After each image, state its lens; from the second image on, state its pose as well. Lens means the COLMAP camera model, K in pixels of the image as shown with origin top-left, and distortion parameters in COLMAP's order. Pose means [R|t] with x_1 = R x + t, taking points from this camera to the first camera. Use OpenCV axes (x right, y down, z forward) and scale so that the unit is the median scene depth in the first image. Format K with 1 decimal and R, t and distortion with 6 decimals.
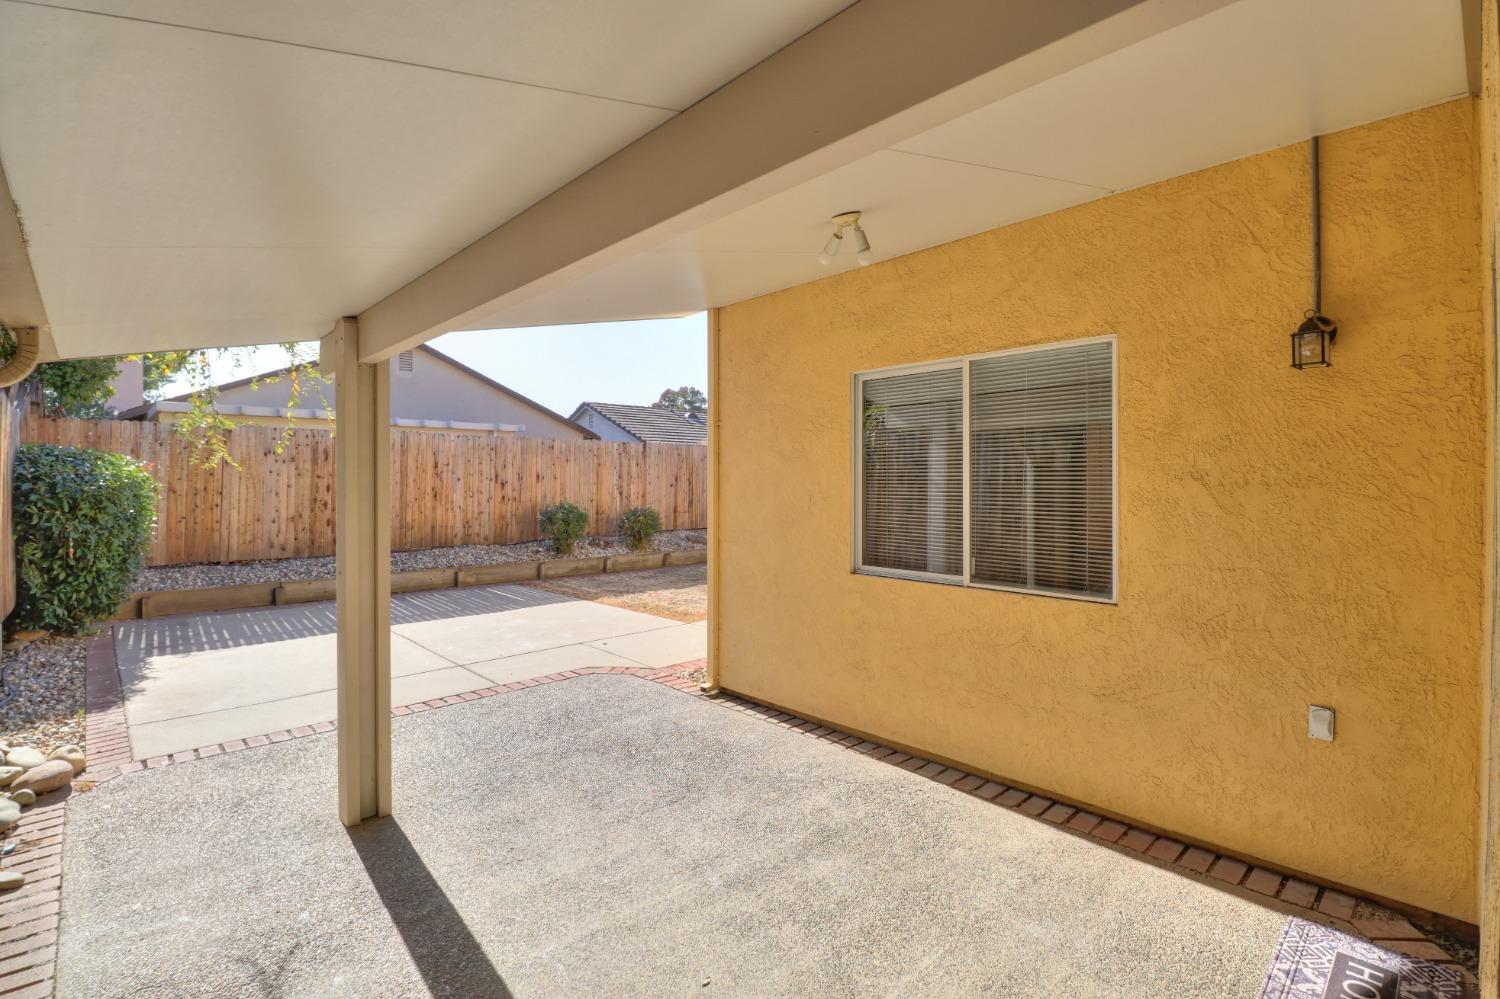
lens RADIAL K [[699.6, 0, 754.2], [0, 699.6, 477.0], [0, 0, 1]] dist [-0.001072, -0.012666]
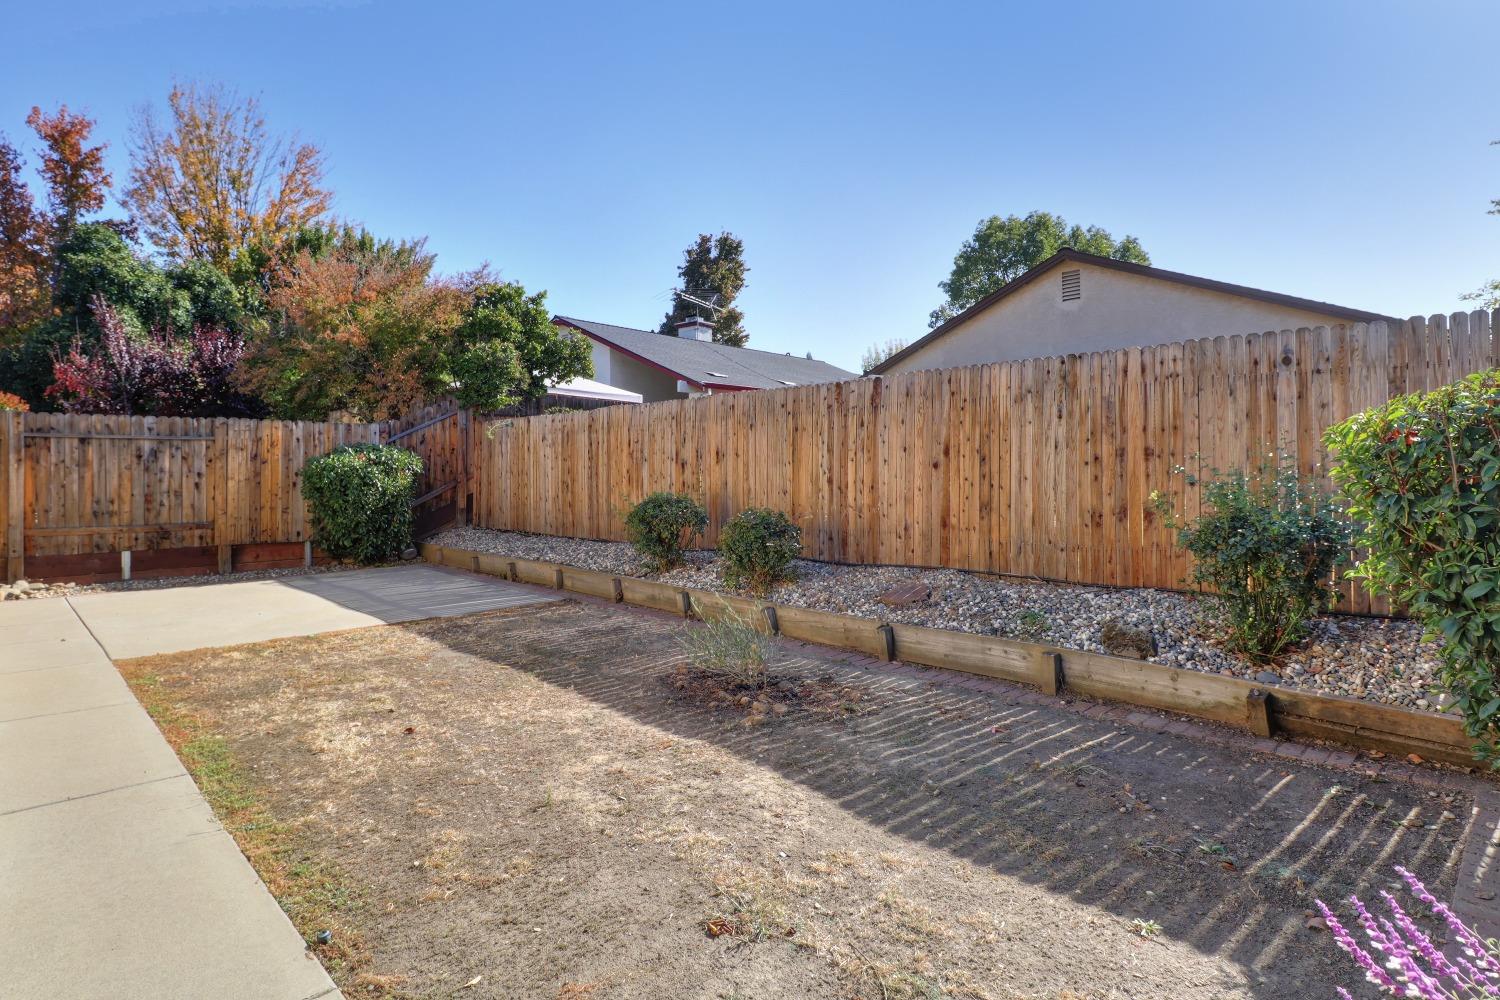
lens RADIAL K [[795.8, 0, 708.4], [0, 795.8, 462.5], [0, 0, 1]] dist [-0.004566, -0.001422]
pose [[-0.016477, -0.008023, -0.999832, 0.552529], [0.014953, 0.999854, -0.008270, 0.017186], [0.999752, -0.015086, -0.016354, 1.236231]]
